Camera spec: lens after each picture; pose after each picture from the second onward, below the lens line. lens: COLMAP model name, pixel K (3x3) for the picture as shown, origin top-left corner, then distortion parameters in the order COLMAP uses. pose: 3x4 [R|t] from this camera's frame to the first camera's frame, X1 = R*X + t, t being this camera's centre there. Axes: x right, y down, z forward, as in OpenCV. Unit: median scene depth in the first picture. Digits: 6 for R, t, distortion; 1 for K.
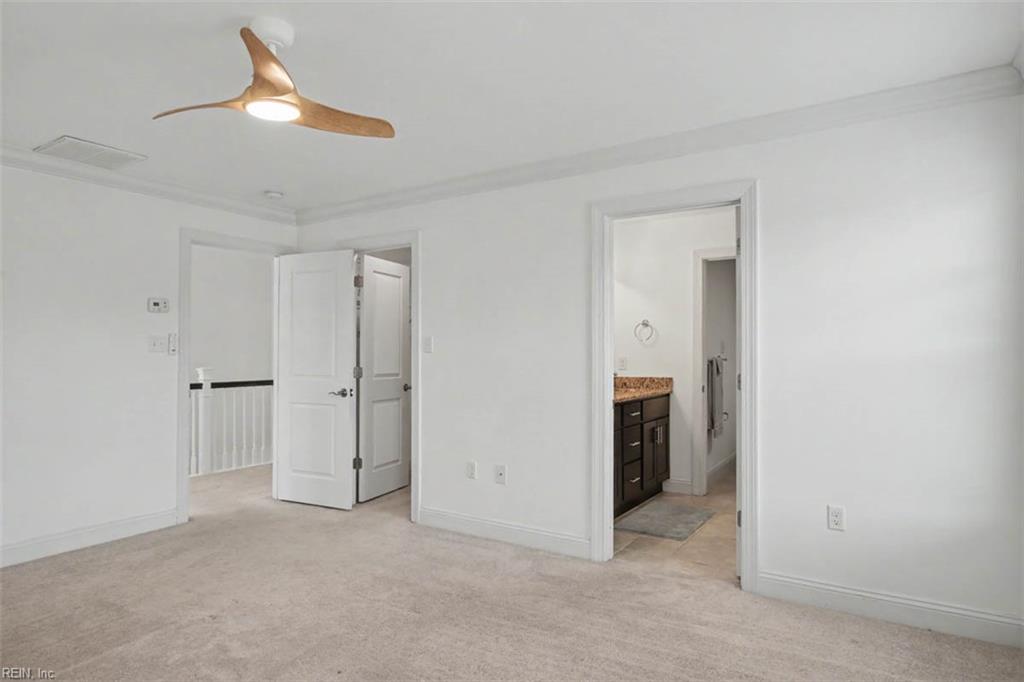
lens RADIAL K [[576.2, 0, 512.0], [0, 576.2, 341.0], [0, 0, 1]] dist [0.000718, 0.001513]
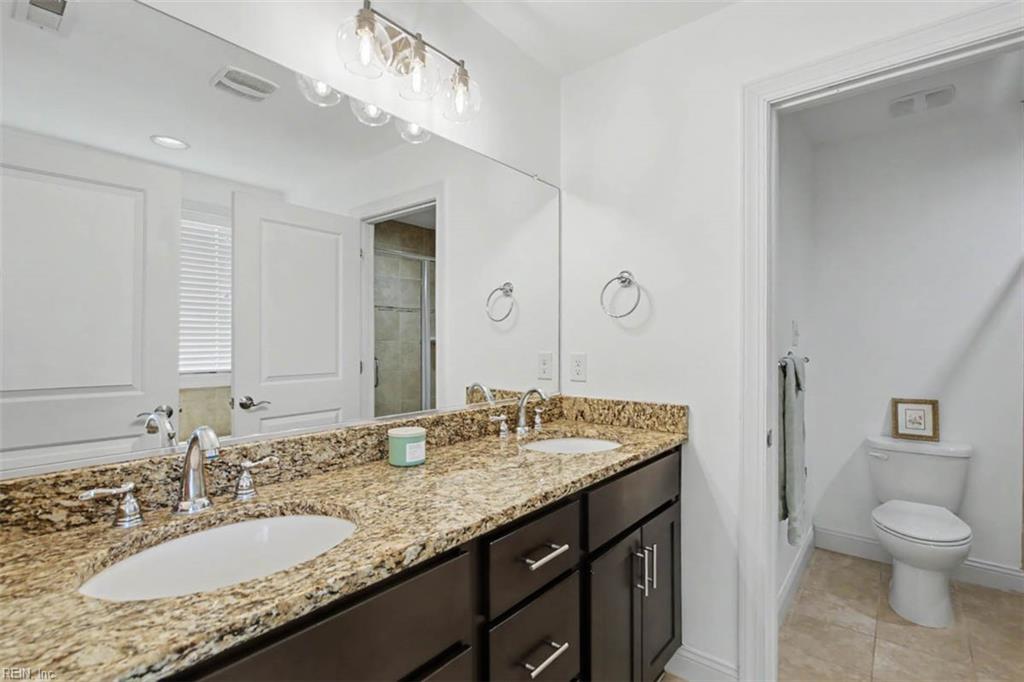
lens RADIAL K [[472.0, 0, 517.6], [0, 472.0, 337.4], [0, 0, 1]] dist [0.000056, 0.000638]
pose [[0.995102, -0.007142, -0.098594, 0.190086], [0.008730, 0.999839, 0.015690, 0.008821], [0.098466, -0.016474, 0.995004, 0.650825]]
